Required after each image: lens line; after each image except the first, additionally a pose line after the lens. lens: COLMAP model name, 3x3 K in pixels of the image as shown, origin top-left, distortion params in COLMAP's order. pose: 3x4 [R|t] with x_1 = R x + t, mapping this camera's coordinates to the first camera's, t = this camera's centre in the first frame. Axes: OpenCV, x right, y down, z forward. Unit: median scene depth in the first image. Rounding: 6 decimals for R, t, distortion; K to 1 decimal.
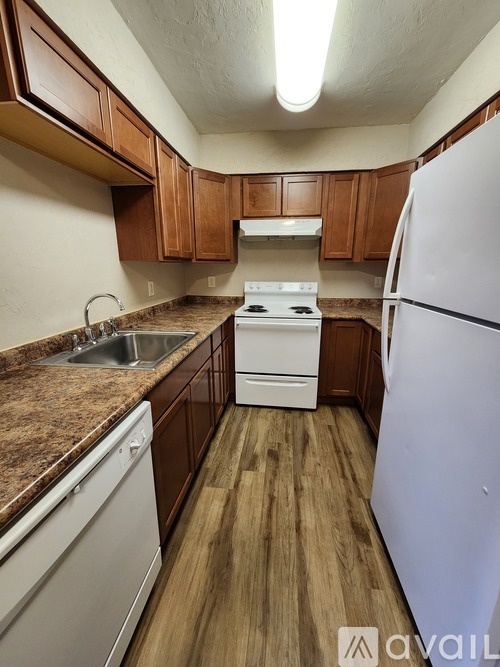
lens RADIAL K [[270.9, 0, 250.0], [0, 270.9, 333.5], [0, 0, 1]] dist [-0.000445, -0.000052]
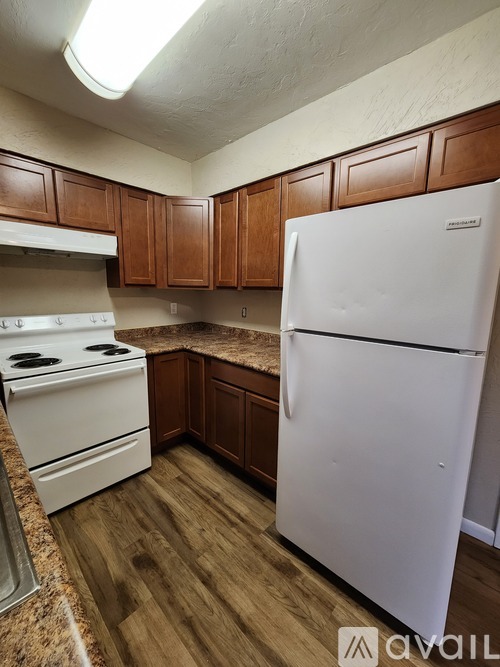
lens RADIAL K [[275.3, 0, 252.9], [0, 275.3, 332.7], [0, 0, 1]] dist [-0.001700, -0.000096]
pose [[0.590697, -0.121409, 0.797707, -0.212936], [0.183517, 0.982921, 0.013705, -0.080935], [-0.785747, 0.138298, 0.602889, 0.235947]]
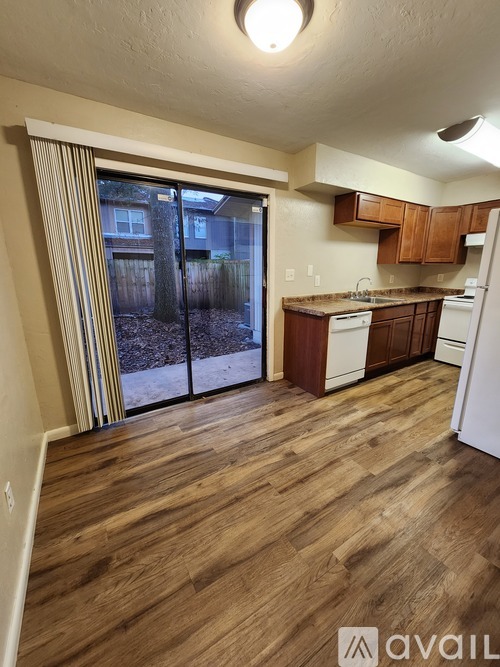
lens RADIAL K [[275.3, 0, 252.9], [0, 275.3, 332.7], [0, 0, 1]] dist [-0.001700, -0.000096]
pose [[0.633603, 0.180239, -0.752370, 0.491618], [-0.185225, 0.979542, 0.078674, 0.210560], [0.751158, 0.089510, 0.654025, -0.856692]]
